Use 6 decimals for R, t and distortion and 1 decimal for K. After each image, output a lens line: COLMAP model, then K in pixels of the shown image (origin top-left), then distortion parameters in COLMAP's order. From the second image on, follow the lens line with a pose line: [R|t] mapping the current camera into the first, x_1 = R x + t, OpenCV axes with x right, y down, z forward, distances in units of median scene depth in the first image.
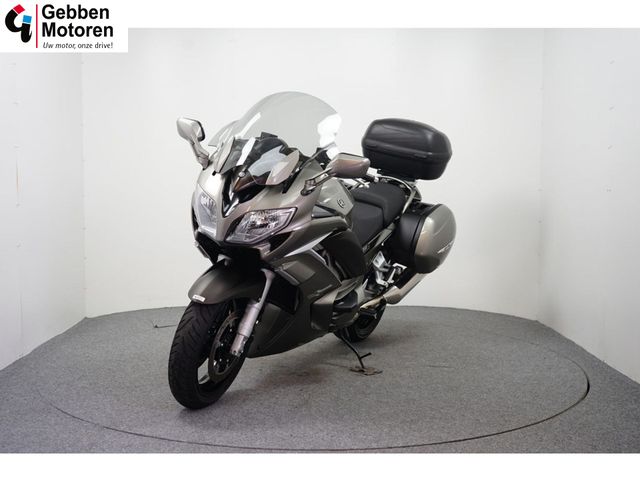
lens RADIAL K [[774.2, 0, 320.0], [0, 774.2, 240.0], [0, 0, 1]] dist [-0.008757, -0.001161]
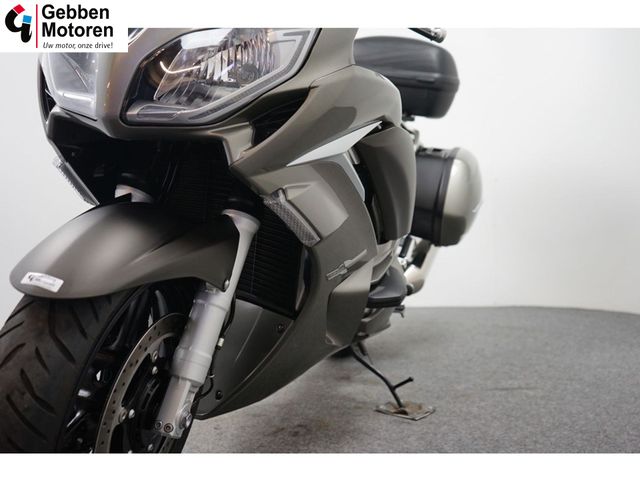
lens RADIAL K [[600.8, 0, 320.0], [0, 600.8, 240.0], [0, 0, 1]] dist [0.002027, 0.004086]
pose [[0.986704, -0.054102, 0.153260, -0.076080], [0.059926, 0.997636, -0.033640, 0.067427], [-0.151078, 0.042377, 0.987613, 0.686808]]
